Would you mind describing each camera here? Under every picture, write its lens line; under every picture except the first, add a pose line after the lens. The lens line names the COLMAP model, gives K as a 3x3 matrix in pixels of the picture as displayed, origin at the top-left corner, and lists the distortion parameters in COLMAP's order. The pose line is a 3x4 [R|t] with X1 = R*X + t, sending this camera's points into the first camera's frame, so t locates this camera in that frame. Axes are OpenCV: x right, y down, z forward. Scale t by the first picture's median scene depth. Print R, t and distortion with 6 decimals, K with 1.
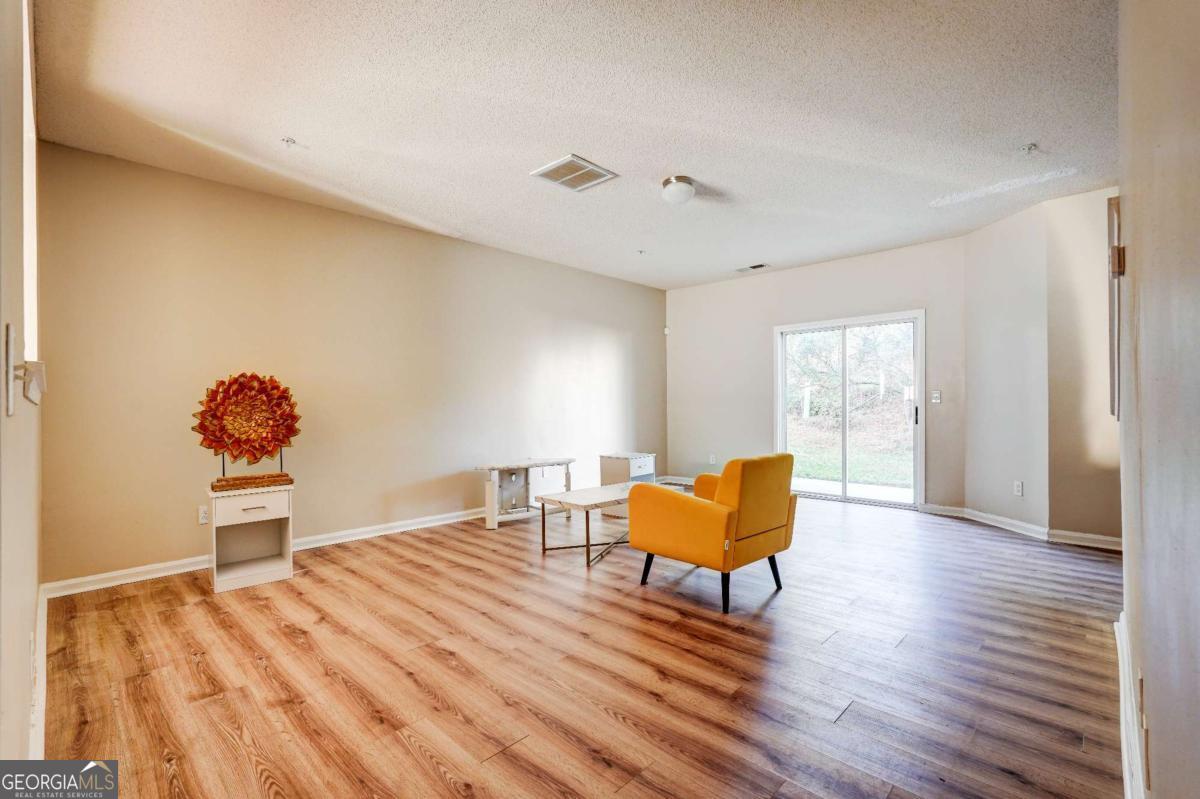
lens RADIAL K [[527.4, 0, 600.0], [0, 527.4, 399.5], [0, 0, 1]] dist [-0.003330, 0.000174]
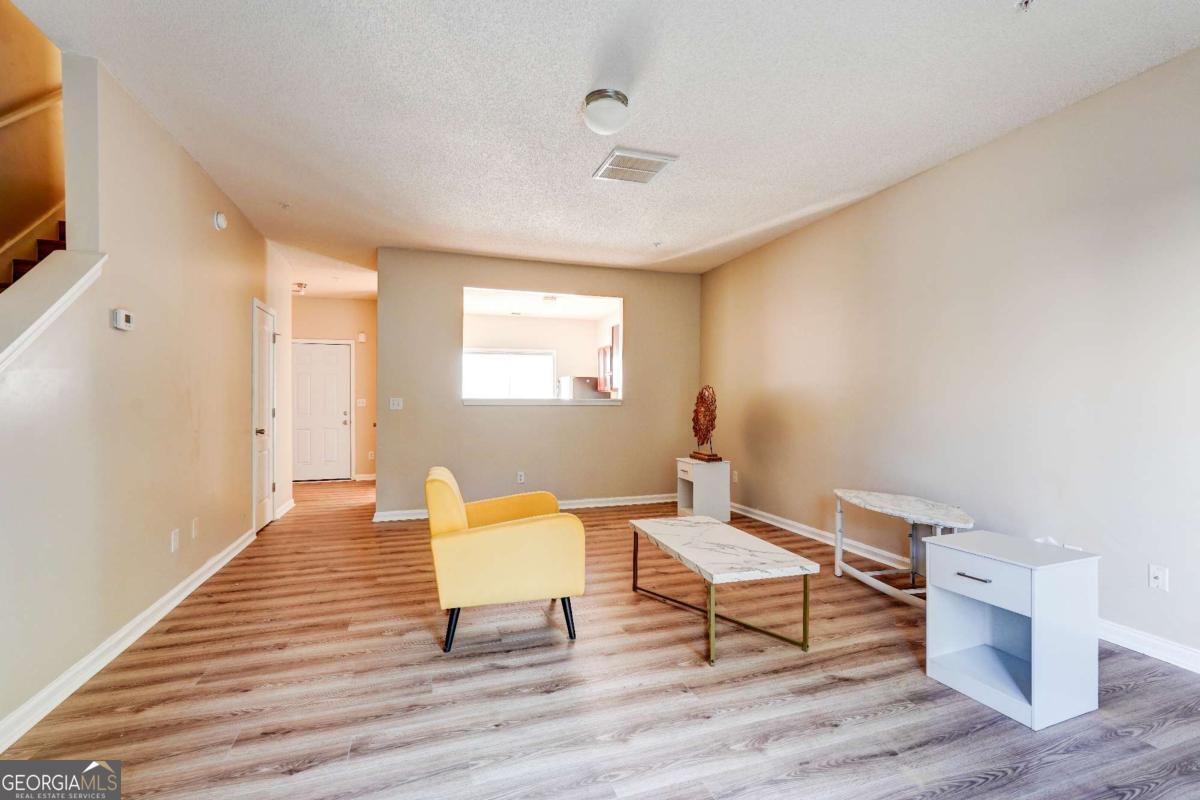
lens RADIAL K [[527.4, 0, 600.0], [0, 527.4, 400.0], [0, 0, 1]] dist [-0.003330, 0.000174]
pose [[-0.450231, 0.007853, -0.892877, 0.830216], [0.011894, 0.999925, 0.002797, -0.016340], [0.892833, -0.009361, -0.450291, 1.383002]]
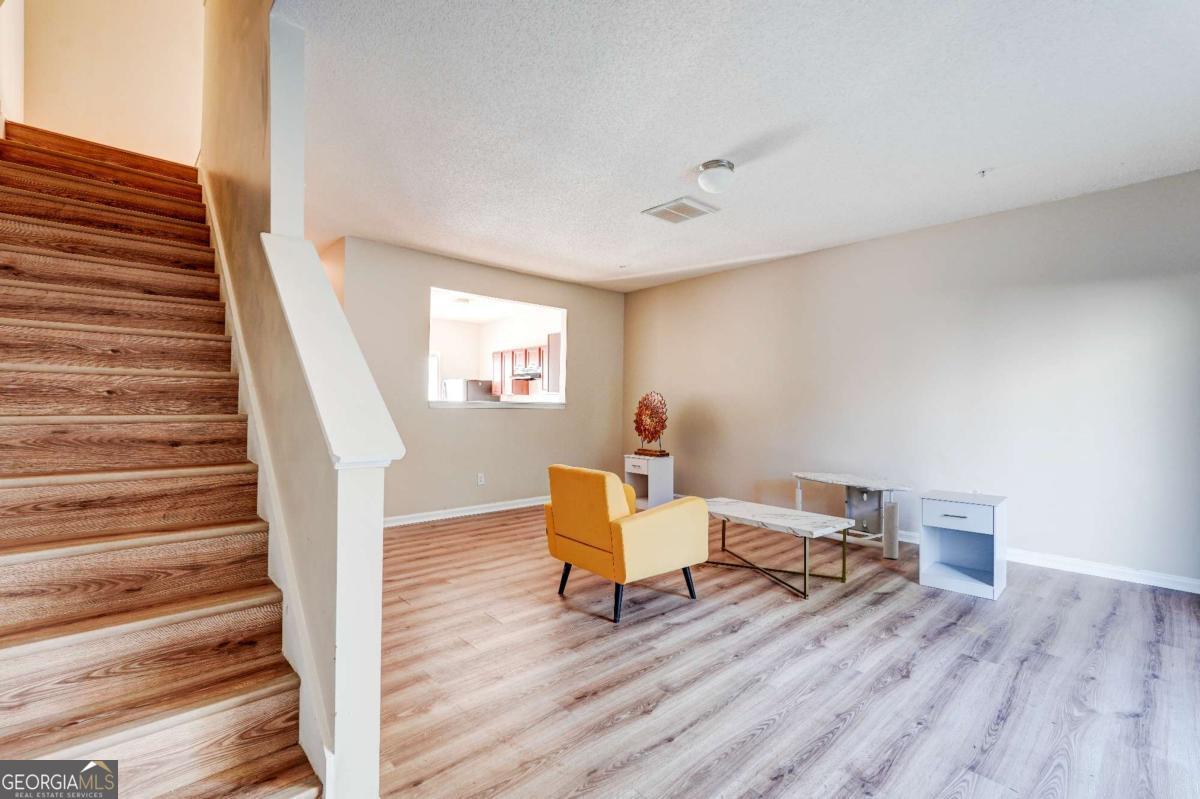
lens RADIAL K [[527.4, 0, 600.0], [0, 527.4, 399.5], [0, 0, 1]] dist [-0.003330, 0.000174]
pose [[-0.061916, -0.000417, -0.998081, 1.104919], [0.003286, 0.999994, -0.000621, -0.023344], [0.998076, -0.003319, -0.061915, 0.912266]]
